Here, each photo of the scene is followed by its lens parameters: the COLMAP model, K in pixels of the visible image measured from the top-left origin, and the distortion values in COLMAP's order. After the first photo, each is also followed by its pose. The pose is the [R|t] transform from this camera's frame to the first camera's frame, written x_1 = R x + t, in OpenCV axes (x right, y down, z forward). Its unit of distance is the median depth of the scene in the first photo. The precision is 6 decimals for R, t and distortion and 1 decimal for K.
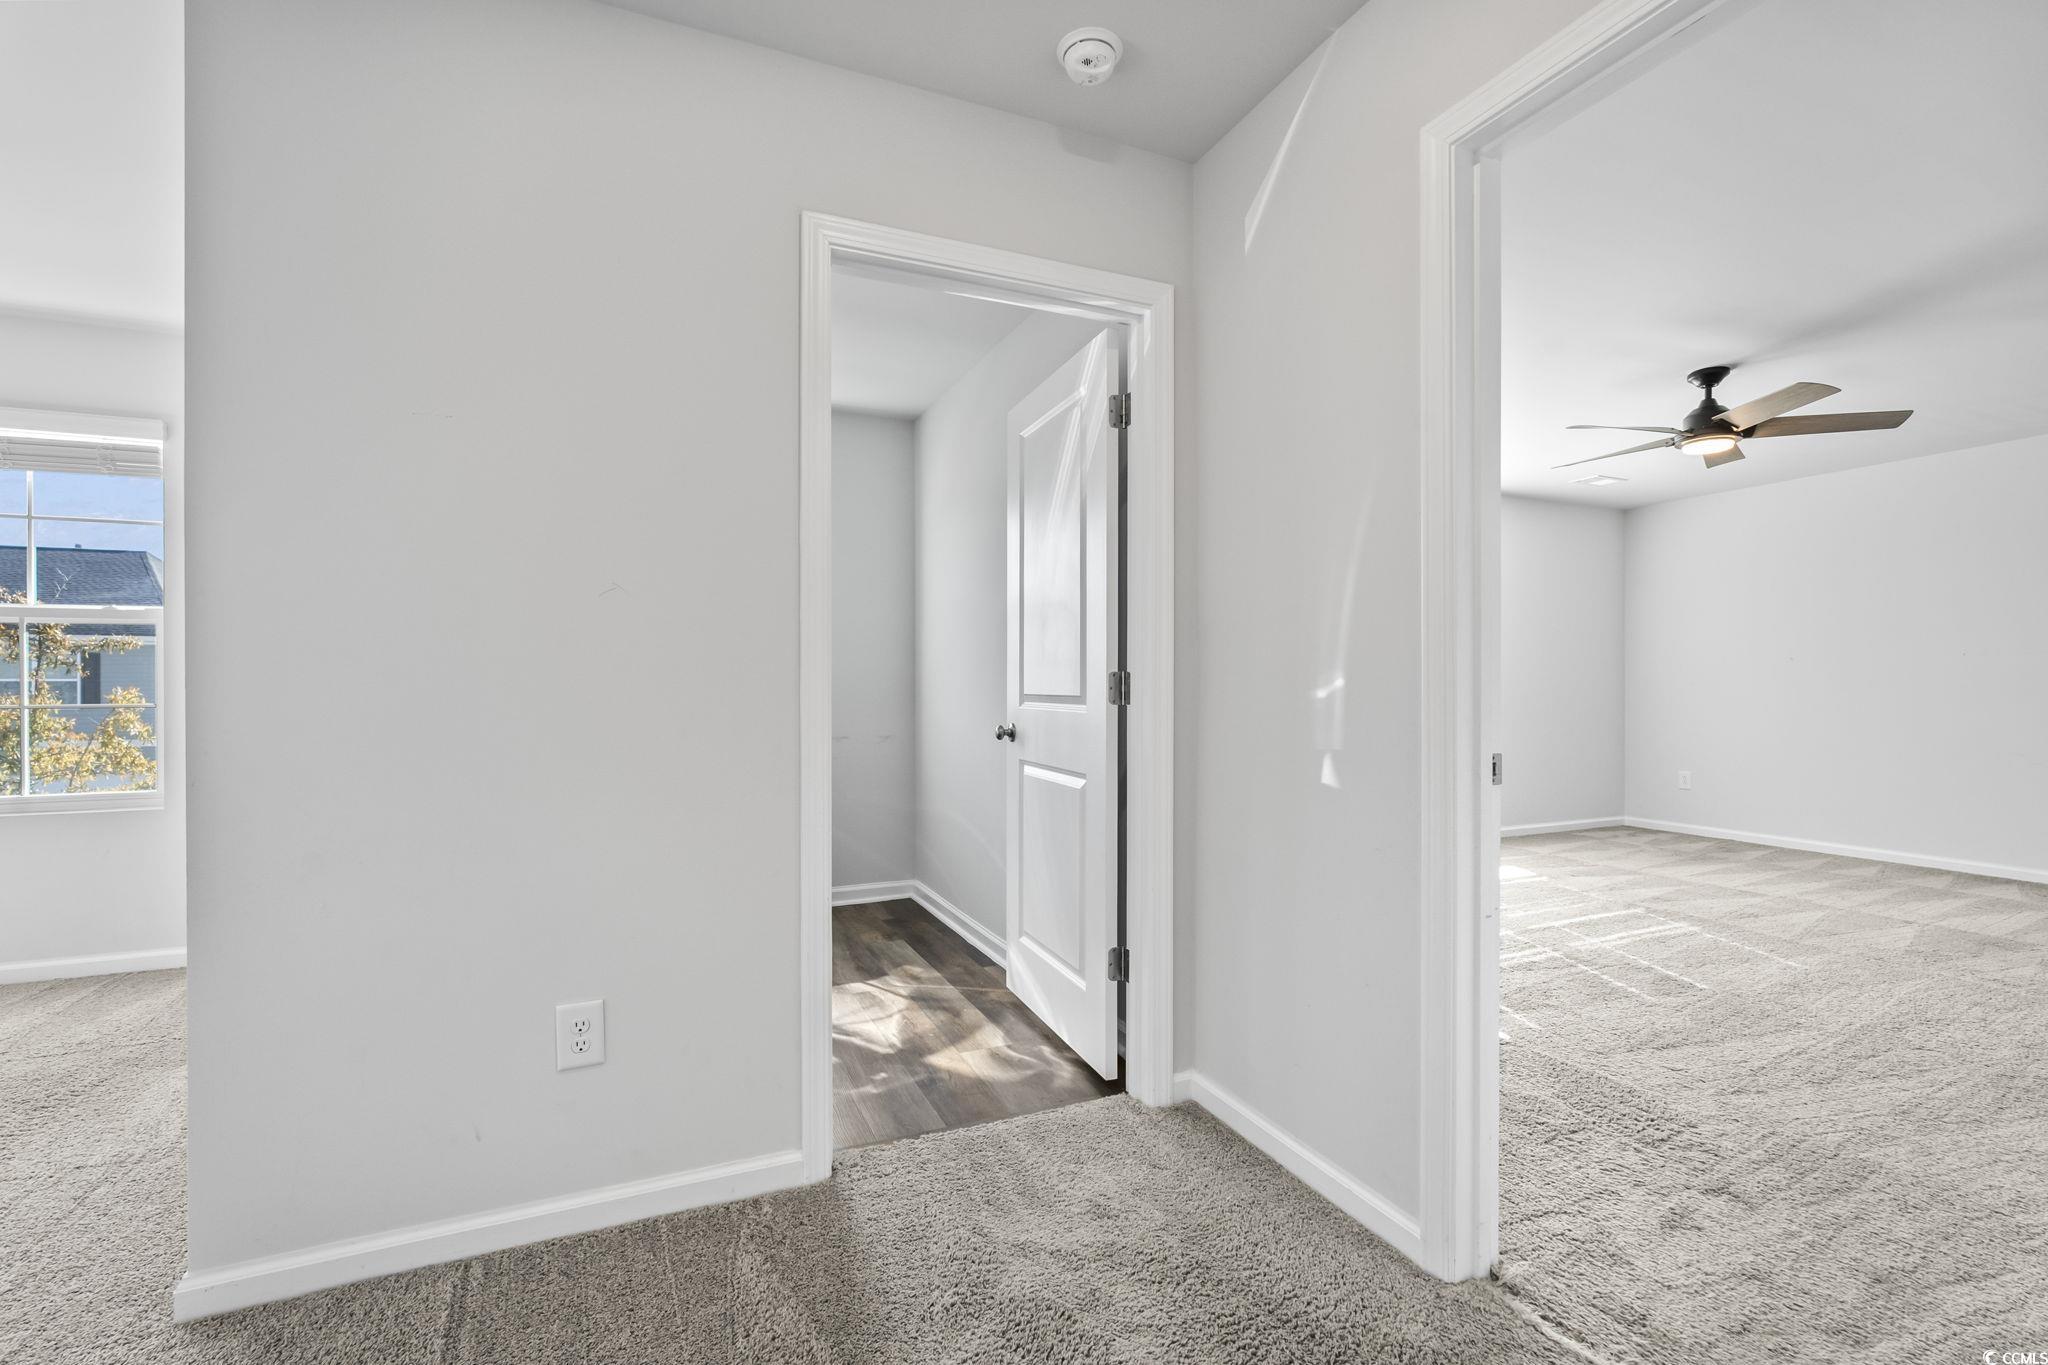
lens RADIAL K [[887.0, 0, 1022.2], [0, 887.0, 690.0], [0, 0, 1]] dist [-0.009364, -0.000232]
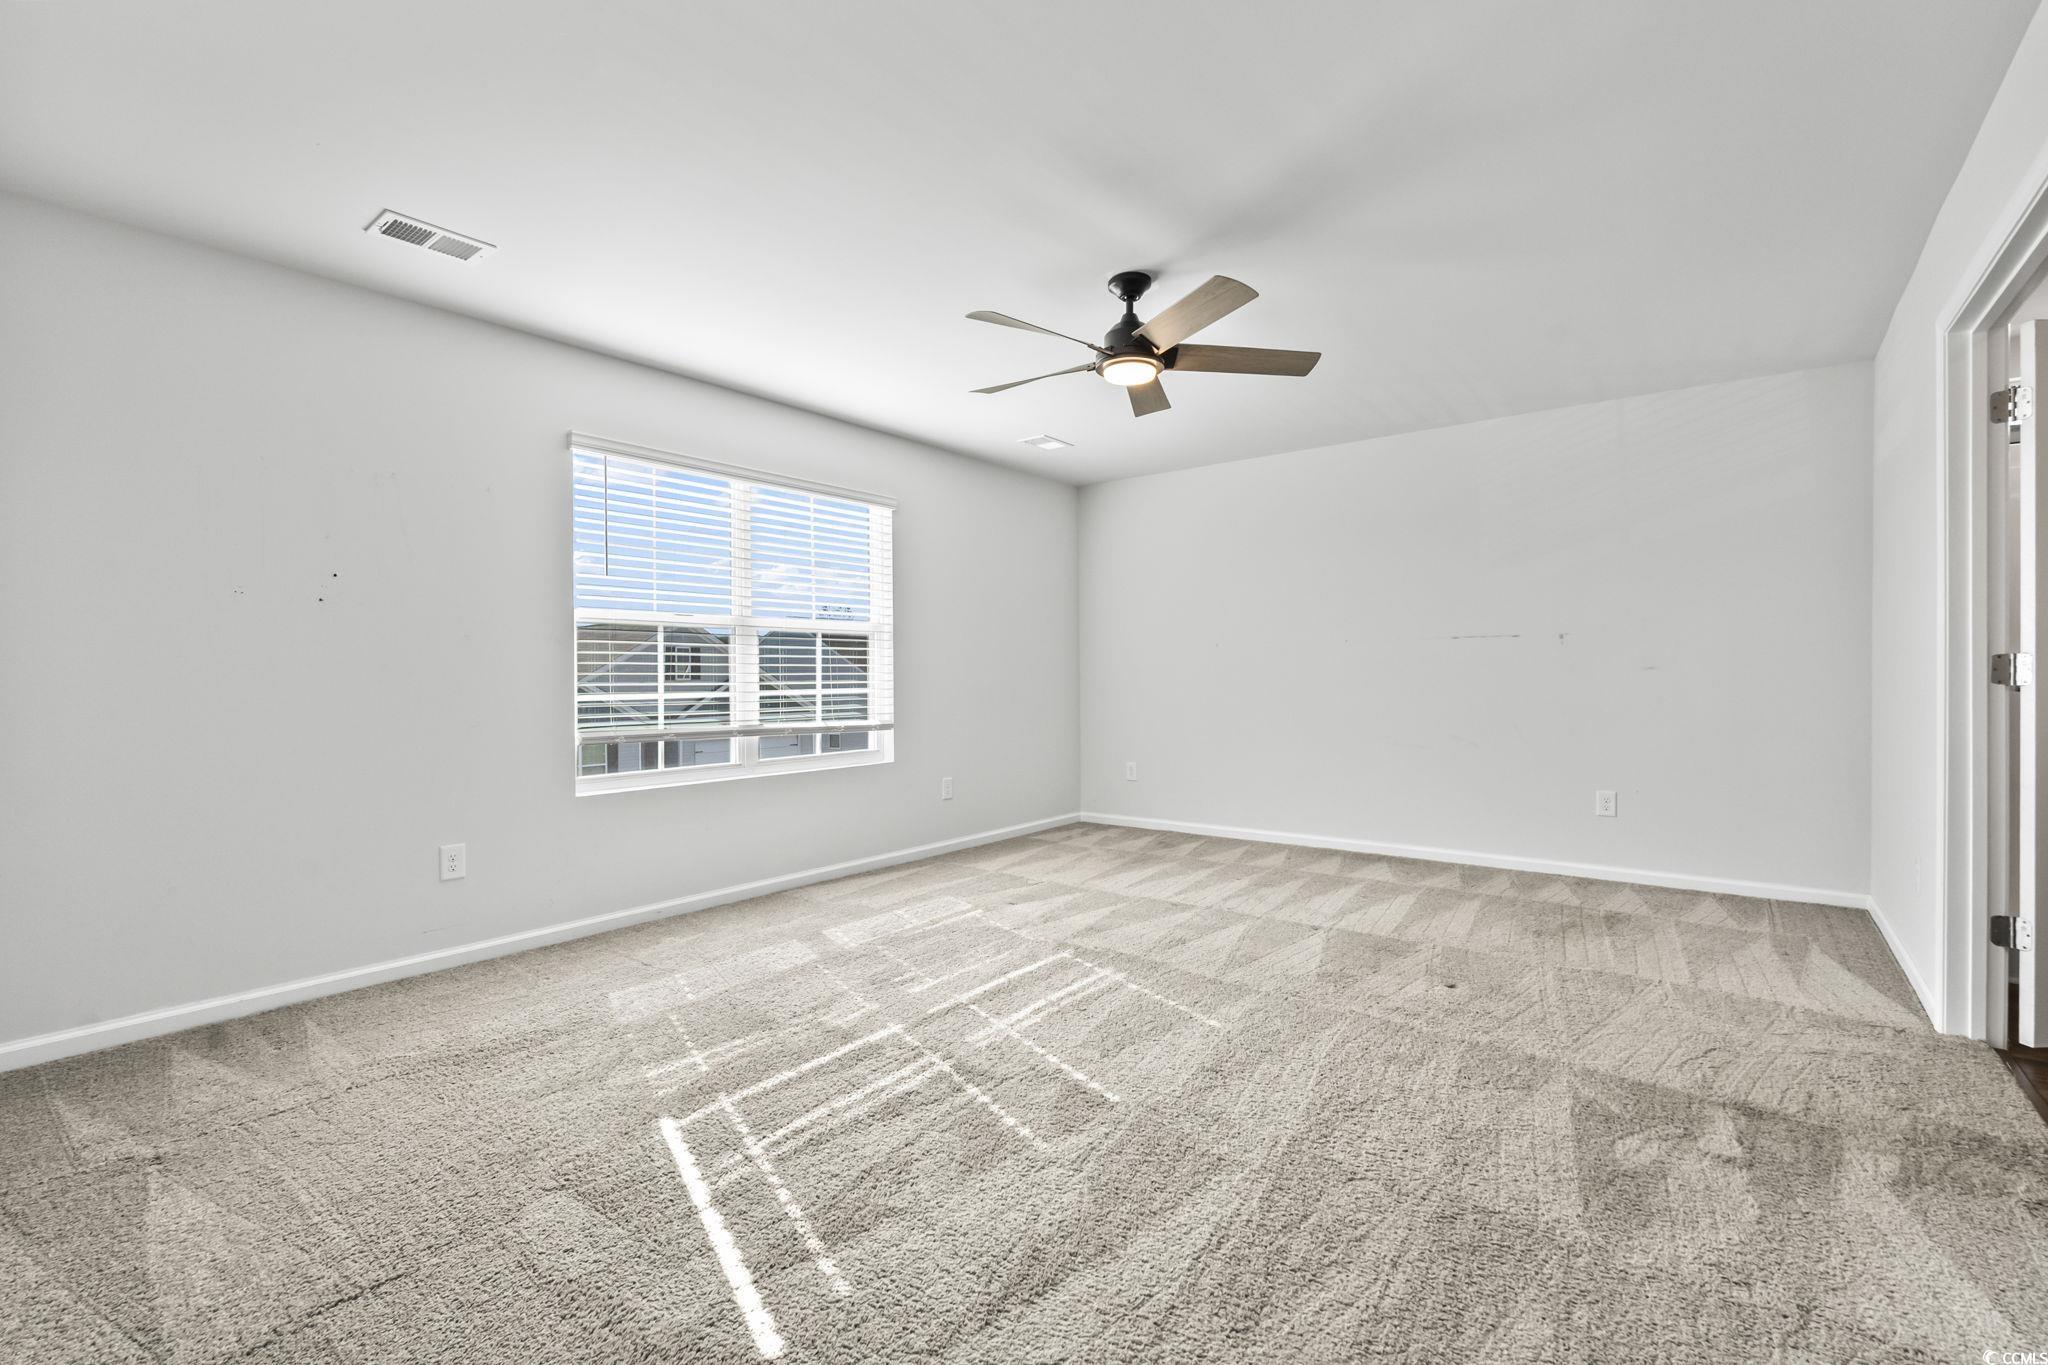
lens RADIAL K [[919.2, 0, 1024.0], [0, 919.2, 682.5], [0, 0, 1]] dist [0.000148, 0.000127]
pose [[0.874488, -0.008859, 0.484966, 0.288471], [0.007520, 0.999961, 0.004707, -0.001287], [-0.484988, -0.000469, 0.874521, 0.318018]]
